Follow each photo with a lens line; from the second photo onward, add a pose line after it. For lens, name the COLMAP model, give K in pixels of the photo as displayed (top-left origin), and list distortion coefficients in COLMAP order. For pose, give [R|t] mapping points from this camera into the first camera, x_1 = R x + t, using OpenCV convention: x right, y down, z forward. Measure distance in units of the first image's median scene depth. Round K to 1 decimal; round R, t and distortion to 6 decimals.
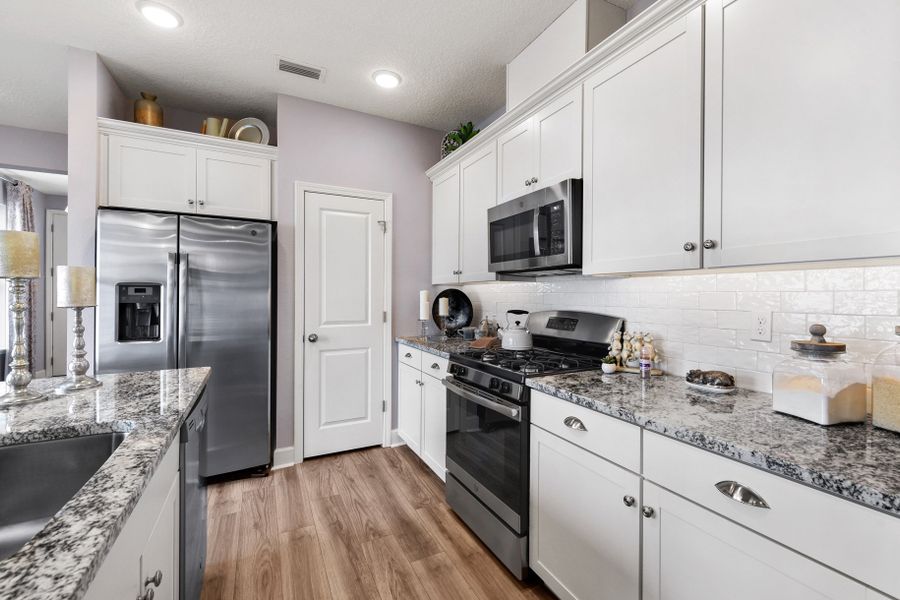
lens RADIAL K [[391.0, 0, 478.0], [0, 391.0, 296.2], [0, 0, 1]] dist [0.000960, 0.000042]
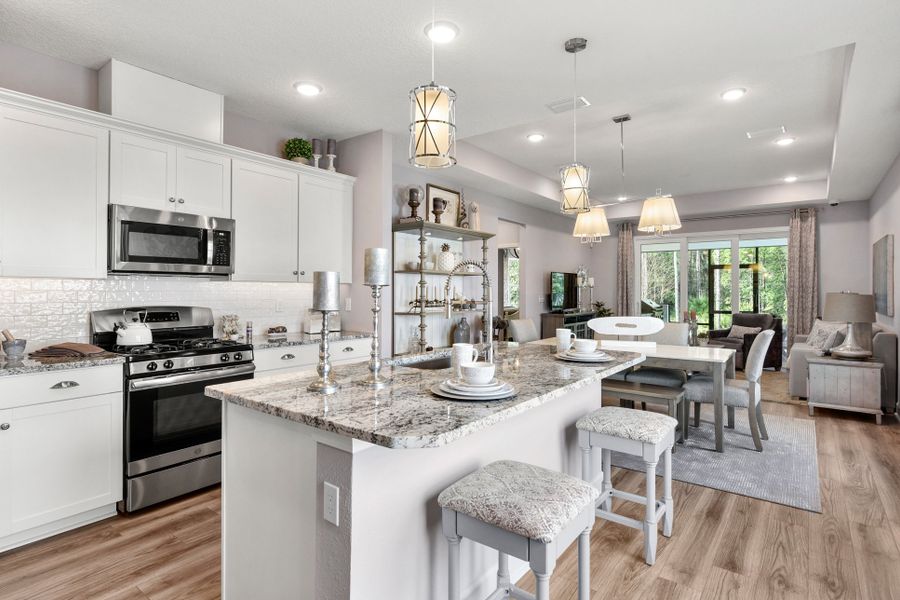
lens RADIAL K [[466.2, 0, 452.9], [0, 466.2, 287.0], [0, 0, 1]] dist [0.012699, -0.000144]
pose [[-0.405207, 0.002196, 0.914222, -1.340869], [-0.003365, 0.999987, -0.003893, -0.017175], [-0.914219, -0.004653, -0.405194, 0.694952]]
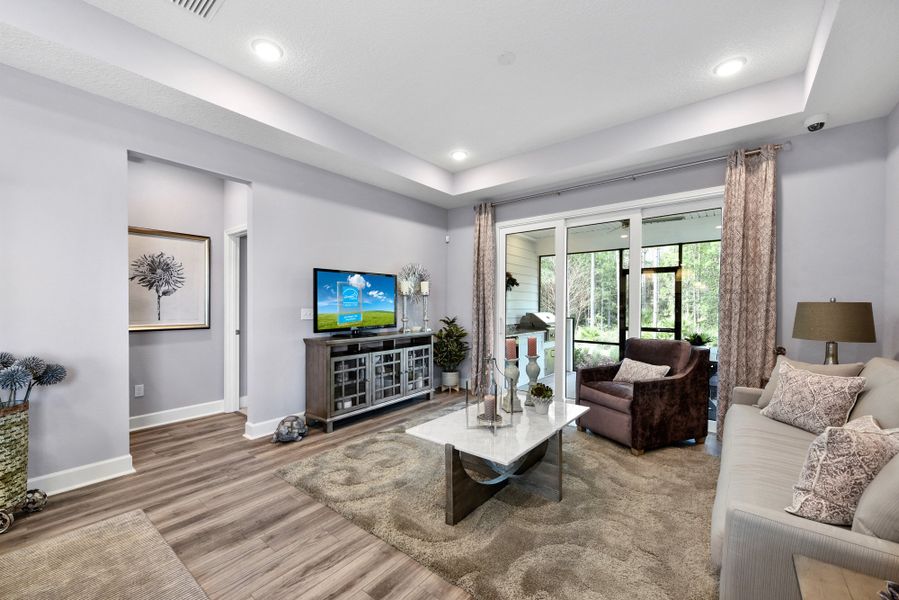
lens RADIAL K [[358.6, 0, 449.3], [0, 358.6, 310.1], [0, 0, 1]] dist [0.001989, 0.000047]
pose [[-0.379698, -0.018901, 0.924917, -0.224778], [-0.001269, 0.999801, 0.019910, 0.004059], [-0.925110, 0.006386, -0.379647, -1.197366]]
